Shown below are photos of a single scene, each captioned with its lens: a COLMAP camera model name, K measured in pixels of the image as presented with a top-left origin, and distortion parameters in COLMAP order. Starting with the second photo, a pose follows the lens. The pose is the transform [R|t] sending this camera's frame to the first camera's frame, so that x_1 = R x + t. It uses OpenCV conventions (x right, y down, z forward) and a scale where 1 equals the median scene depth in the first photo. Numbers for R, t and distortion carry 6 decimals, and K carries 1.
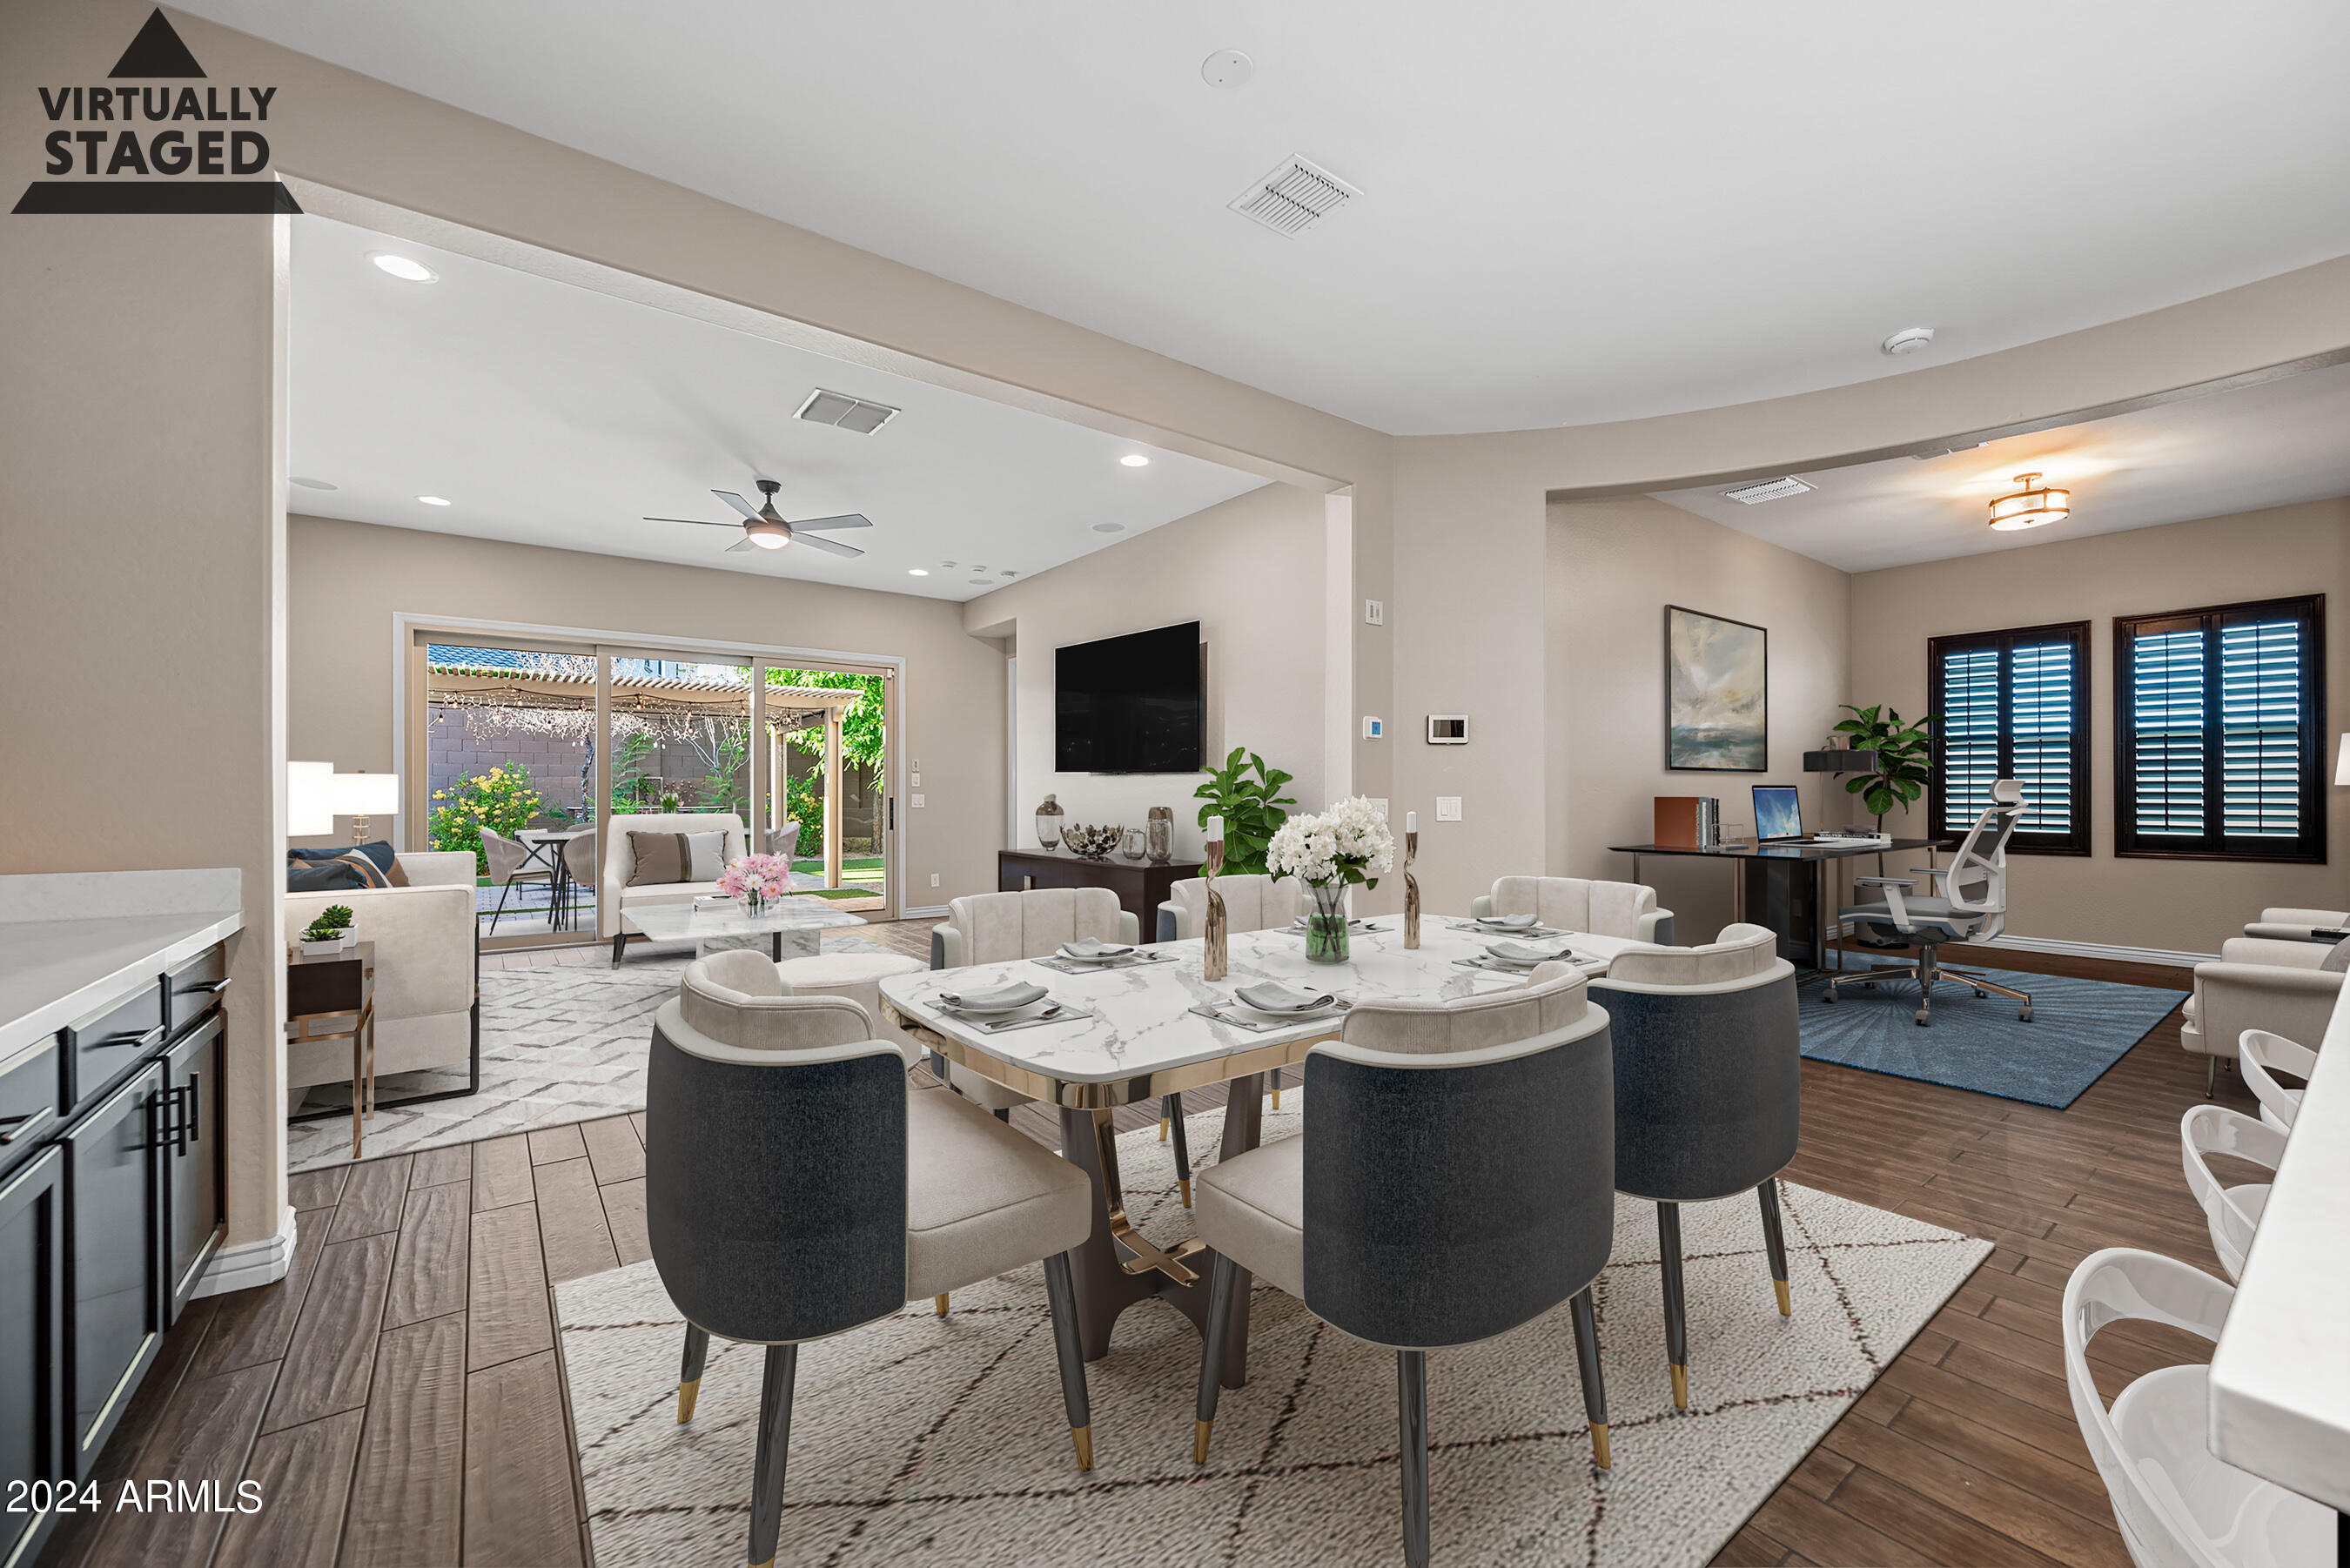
lens RADIAL K [[922.5, 0, 1179.7], [0, 922.5, 788.5], [0, 0, 1]] dist [-0.001666, -0.000103]
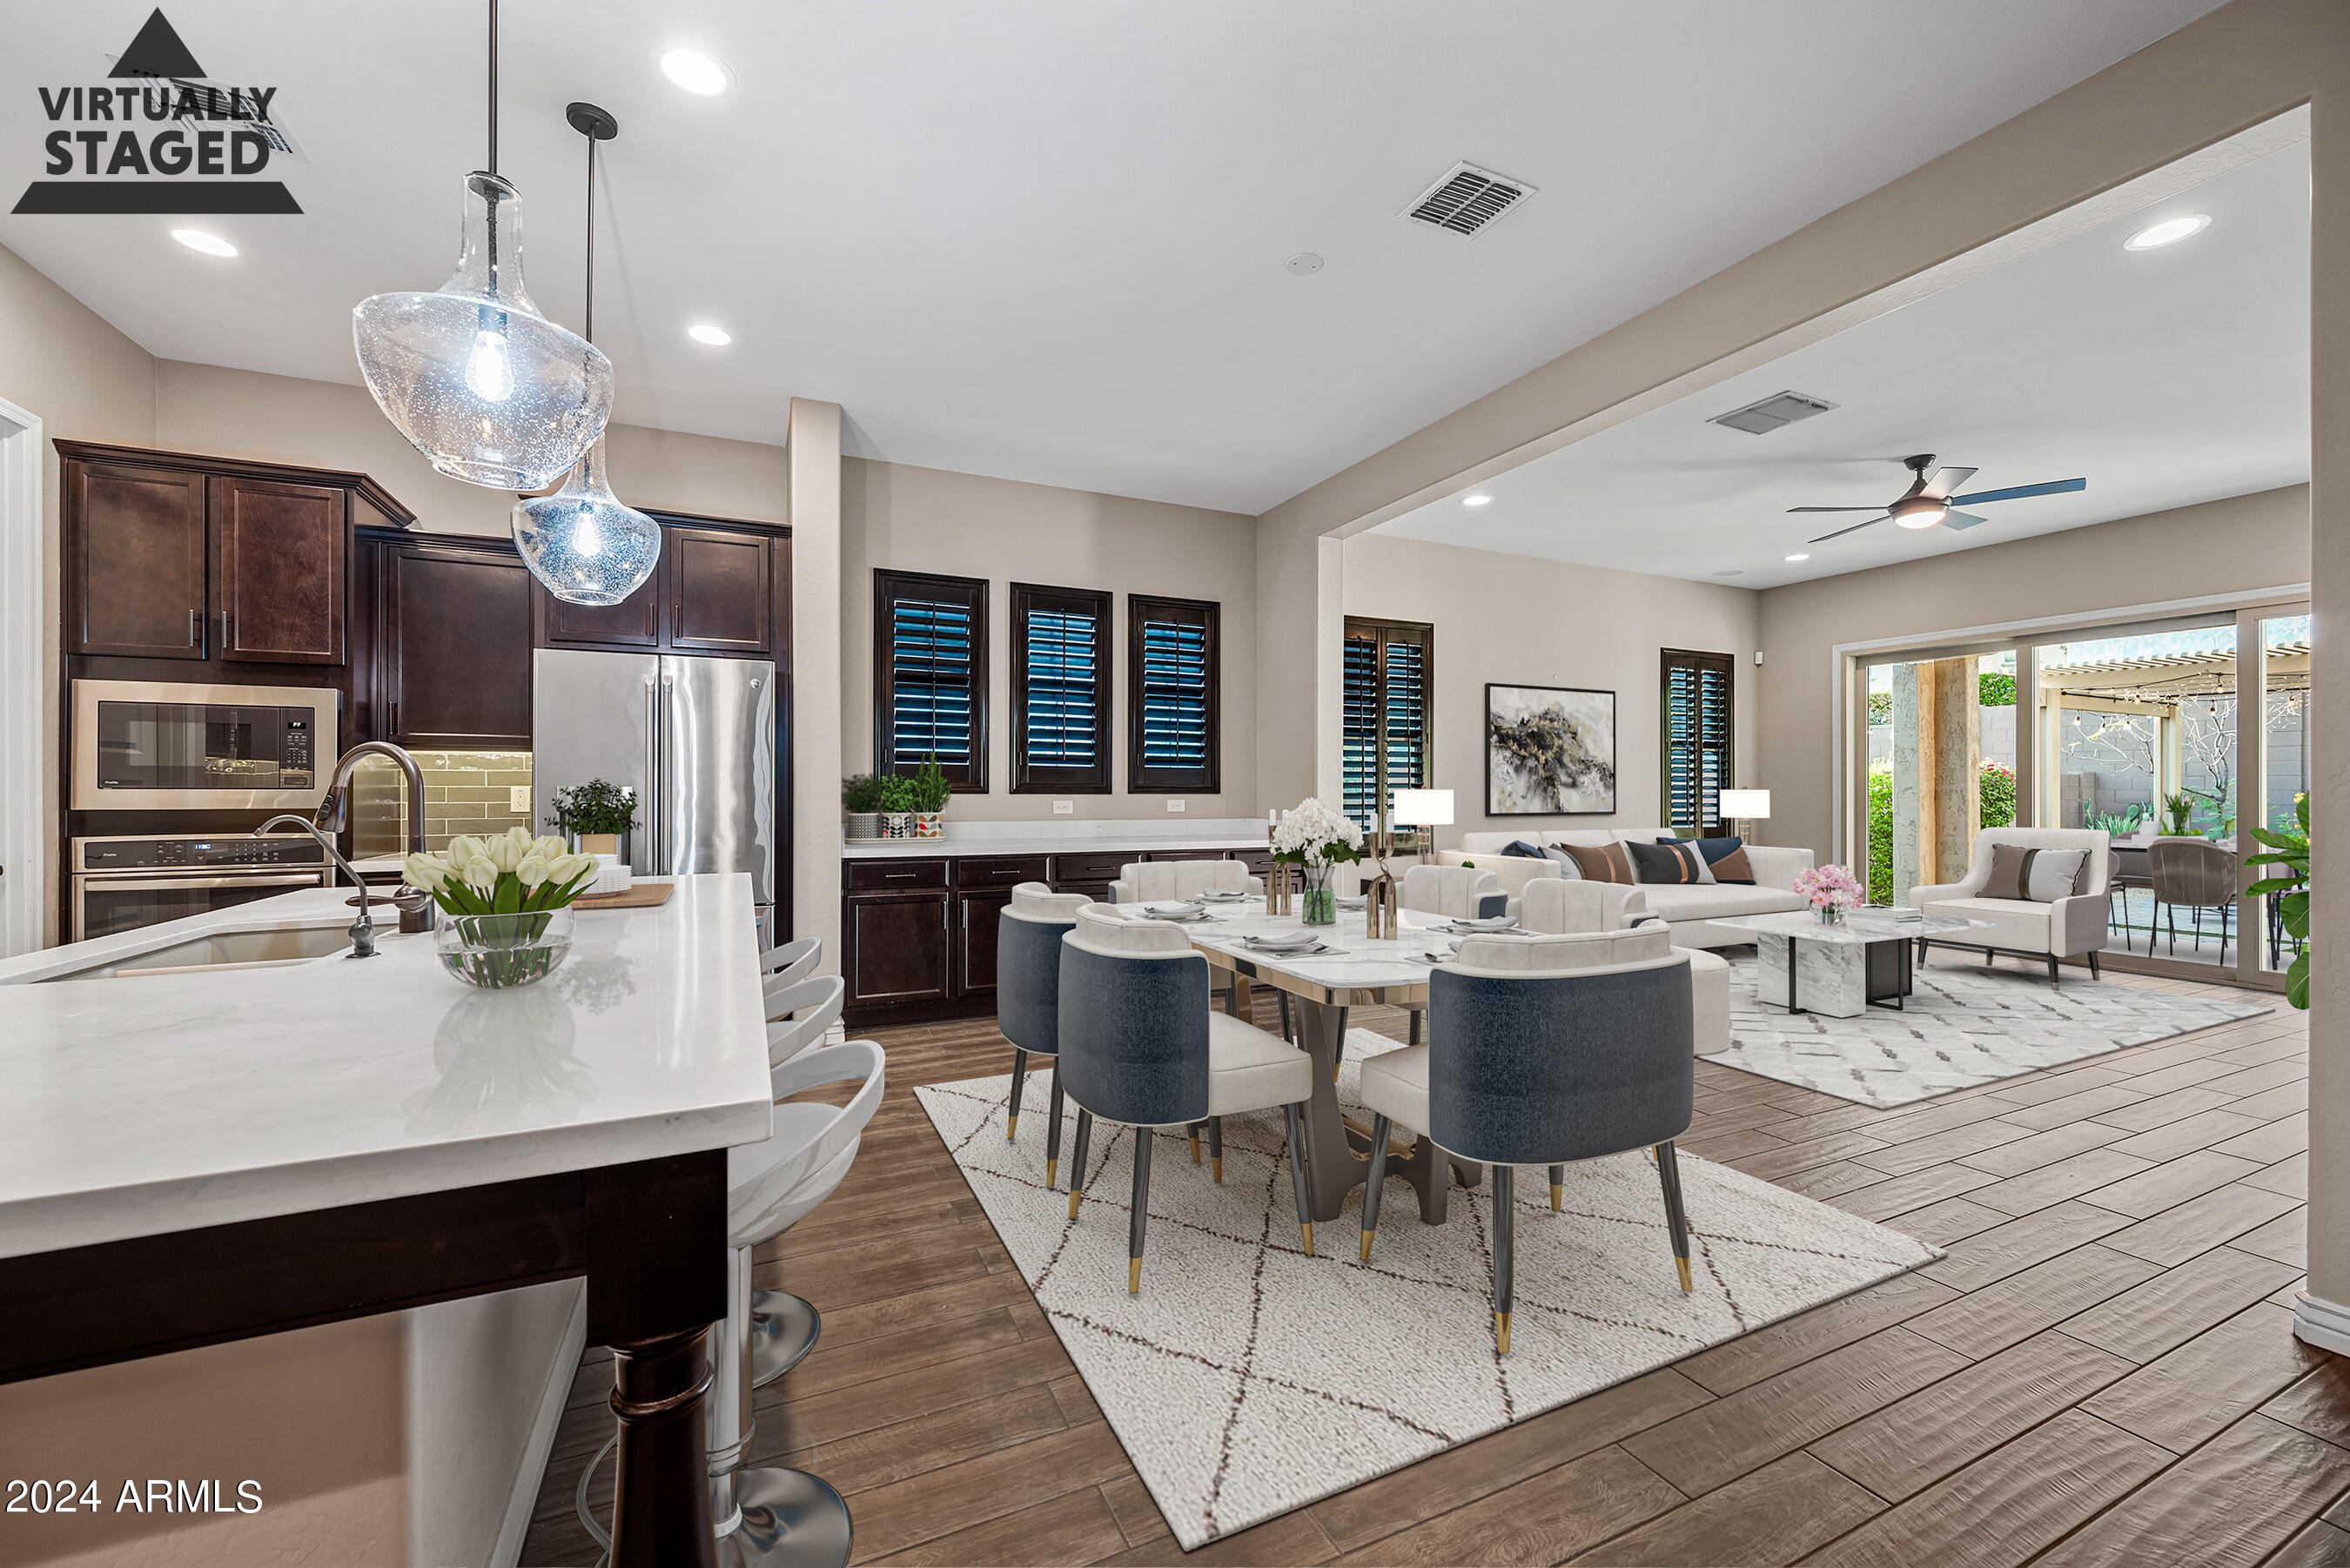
lens RADIAL K [[922.5, 0, 1179.7], [0, 922.5, 788.5], [0, 0, 1]] dist [-0.001666, -0.000103]
pose [[-0.207462, -0.001113, -0.978242, 0.518476], [-0.000166, 0.999999, -0.001103, -0.000066], [0.978243, -0.000066, -0.207462, 0.399820]]
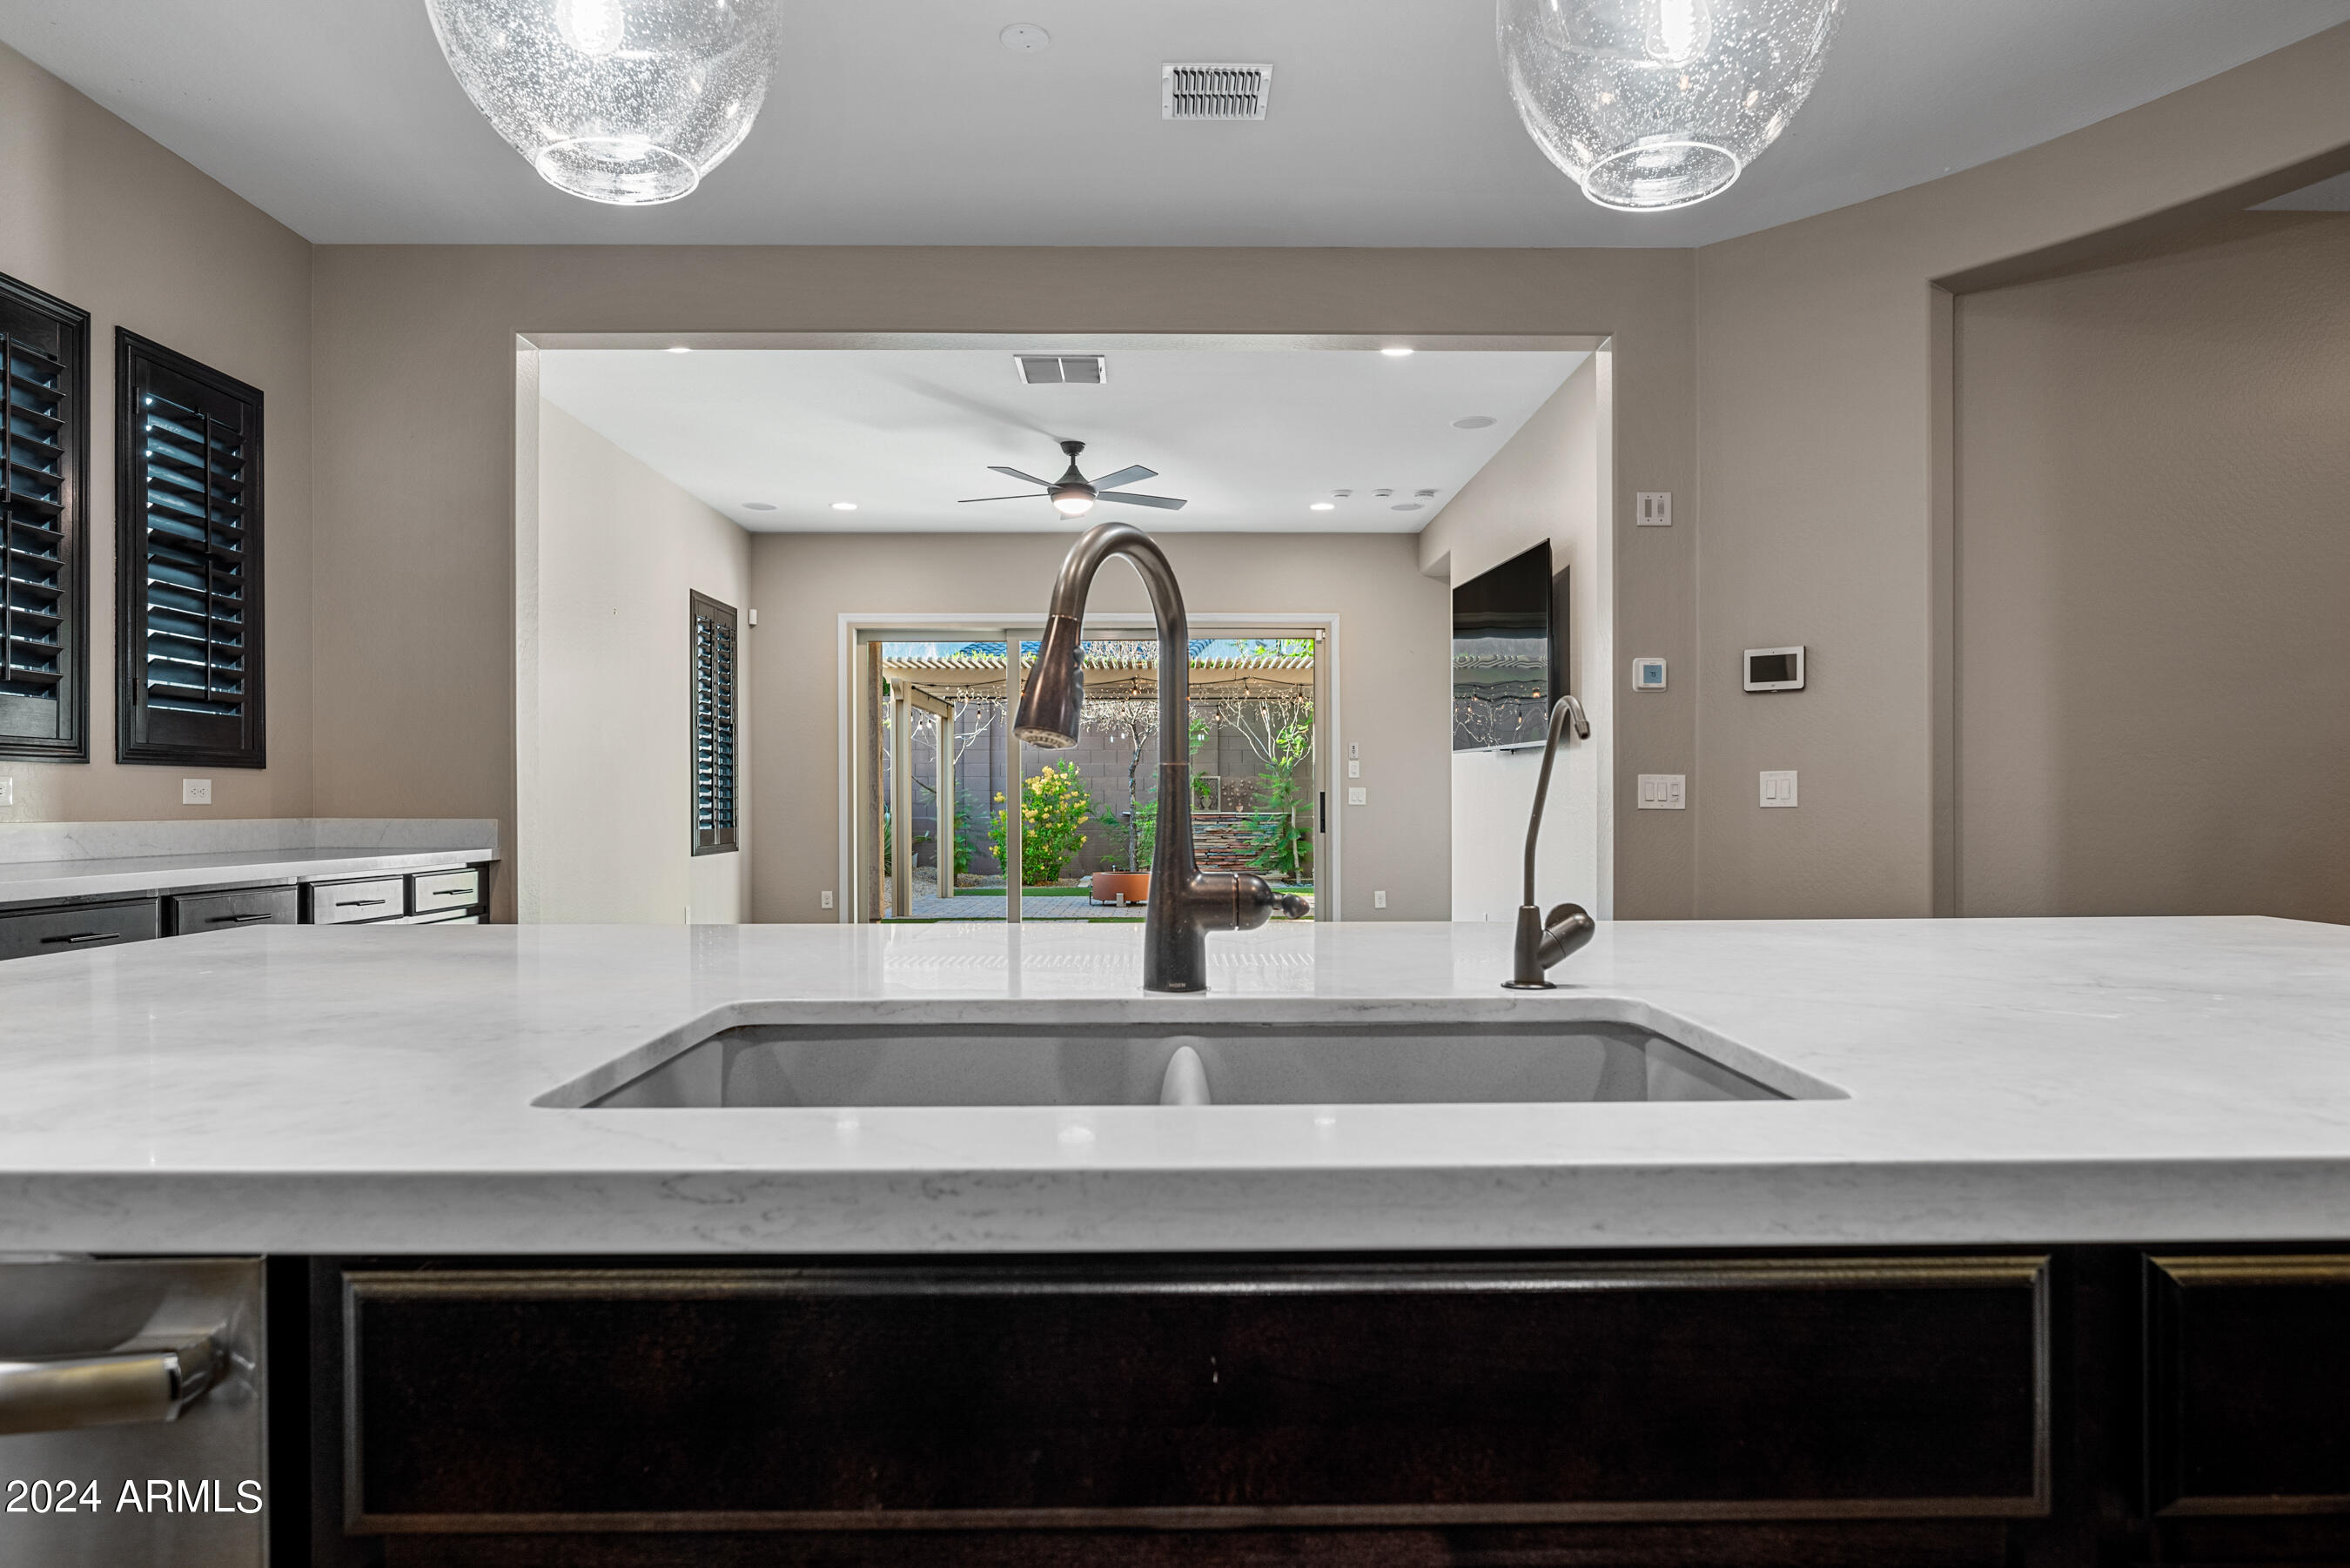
lens RADIAL K [[1400.6, 0, 1174.1], [0, 1400.6, 794.5], [0, 0, 1]] dist [-0.000342, -0.000083]
pose [[0.802526, -0.003949, -0.596604, 0.399780], [0.002610, 0.999992, -0.003109, 0.020722], [0.596611, 0.000938, 0.802530, -0.053465]]
